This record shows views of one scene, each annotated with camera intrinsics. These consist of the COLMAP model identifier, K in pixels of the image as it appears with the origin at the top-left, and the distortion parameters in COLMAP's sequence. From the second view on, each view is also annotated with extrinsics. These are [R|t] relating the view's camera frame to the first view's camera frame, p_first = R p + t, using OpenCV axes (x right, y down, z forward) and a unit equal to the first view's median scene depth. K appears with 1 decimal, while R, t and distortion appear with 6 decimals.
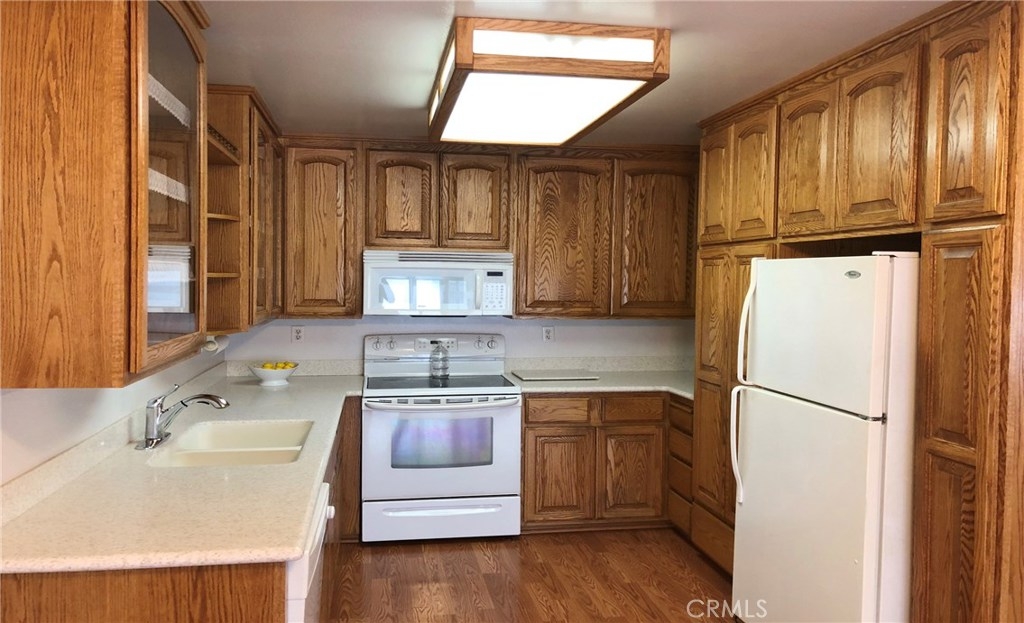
lens RADIAL K [[859.2, 0, 515.4], [0, 859.2, 311.9], [0, 0, 1]] dist [0.033553, -0.033151]
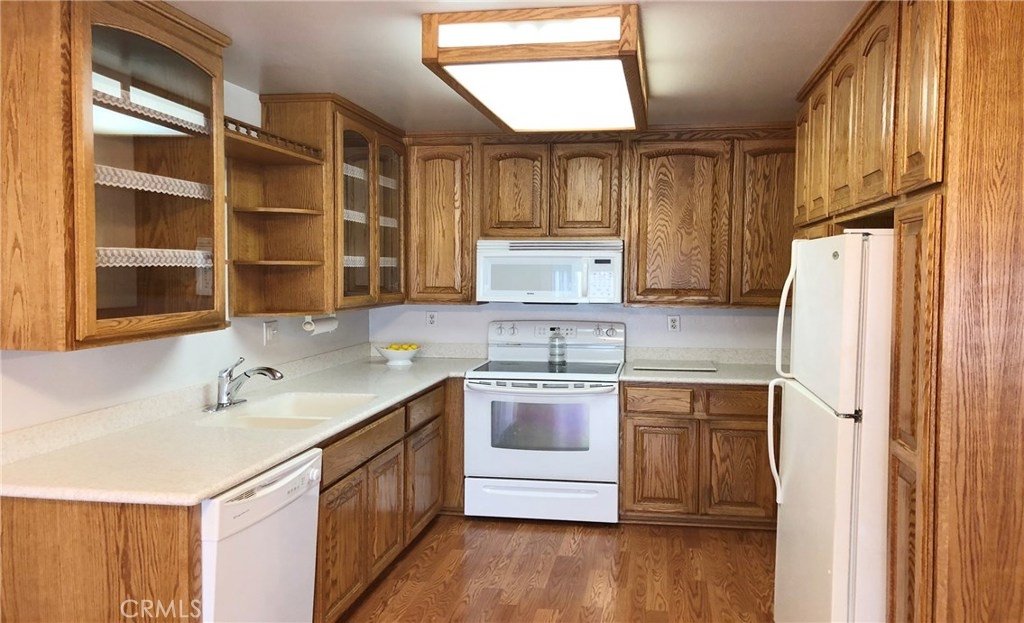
lens RADIAL K [[859.2, 0, 517.3], [0, 859.2, 312.1], [0, 0, 1]] dist [0.033553, -0.033151]
pose [[0.944051, 0.011444, -0.329602, 0.256183], [-0.008601, 0.999912, 0.010082, 0.006593], [0.329688, -0.006683, 0.944066, 0.026394]]
